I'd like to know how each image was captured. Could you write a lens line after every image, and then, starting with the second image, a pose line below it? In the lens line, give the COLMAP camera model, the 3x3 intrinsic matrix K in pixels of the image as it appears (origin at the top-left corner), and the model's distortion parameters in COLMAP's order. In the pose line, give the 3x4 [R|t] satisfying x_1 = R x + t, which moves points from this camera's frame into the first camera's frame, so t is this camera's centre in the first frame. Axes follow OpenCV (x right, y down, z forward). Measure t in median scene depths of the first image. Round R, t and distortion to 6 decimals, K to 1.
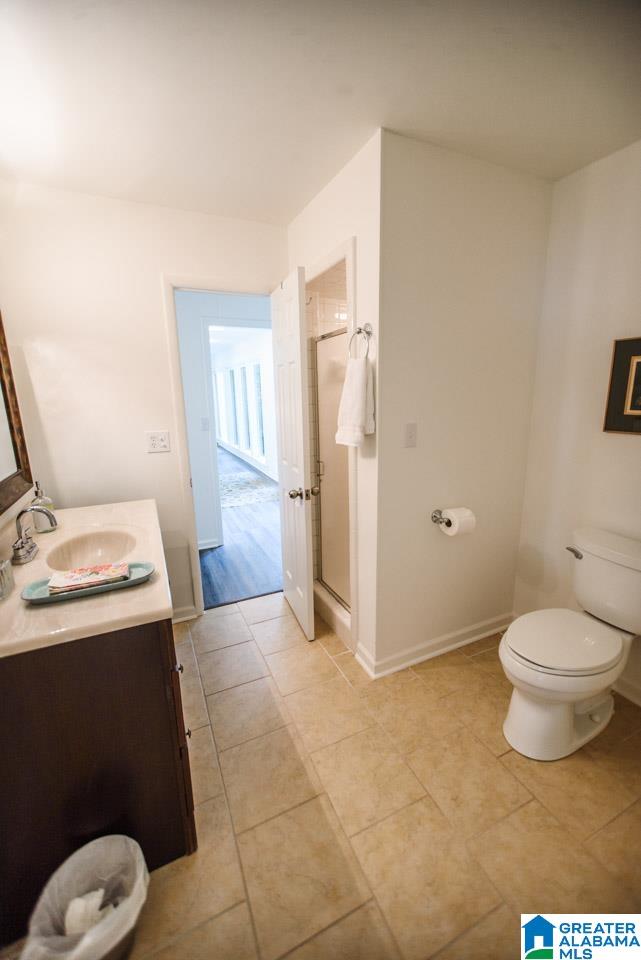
lens RADIAL K [[387.6, 0, 320.9], [0, 387.6, 479.7], [0, 0, 1]] dist [0.000756, 0.000050]
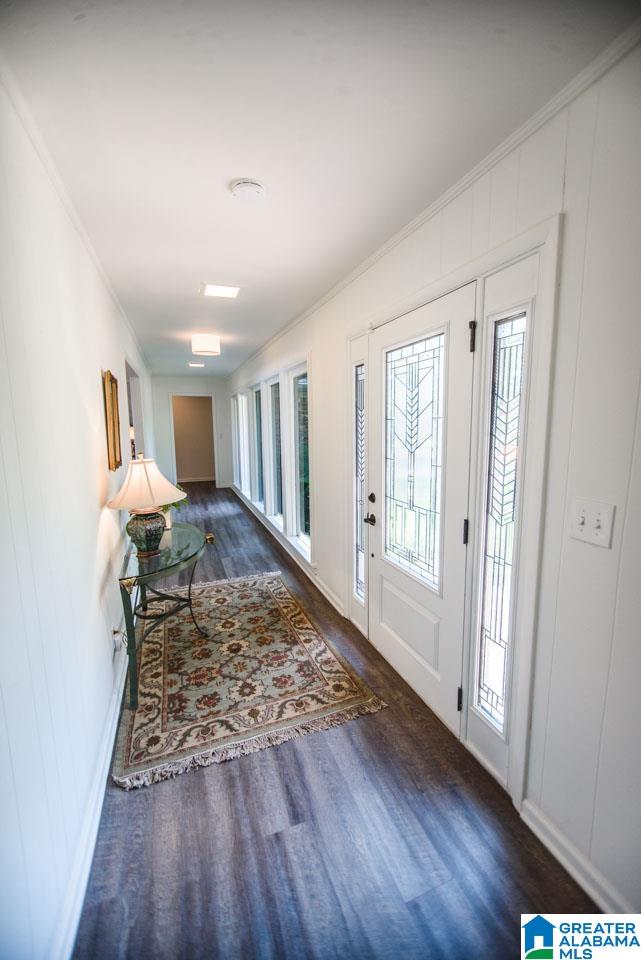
lens RADIAL K [[387.6, 0, 322.3], [0, 387.6, 475.9], [0, 0, 1]] dist [0.000756, 0.000050]
pose [[0.997448, 0.022174, -0.067867, -0.084372], [-0.027942, 0.995967, -0.085260, -0.099830], [0.065703, 0.086938, 0.994045, 0.420698]]
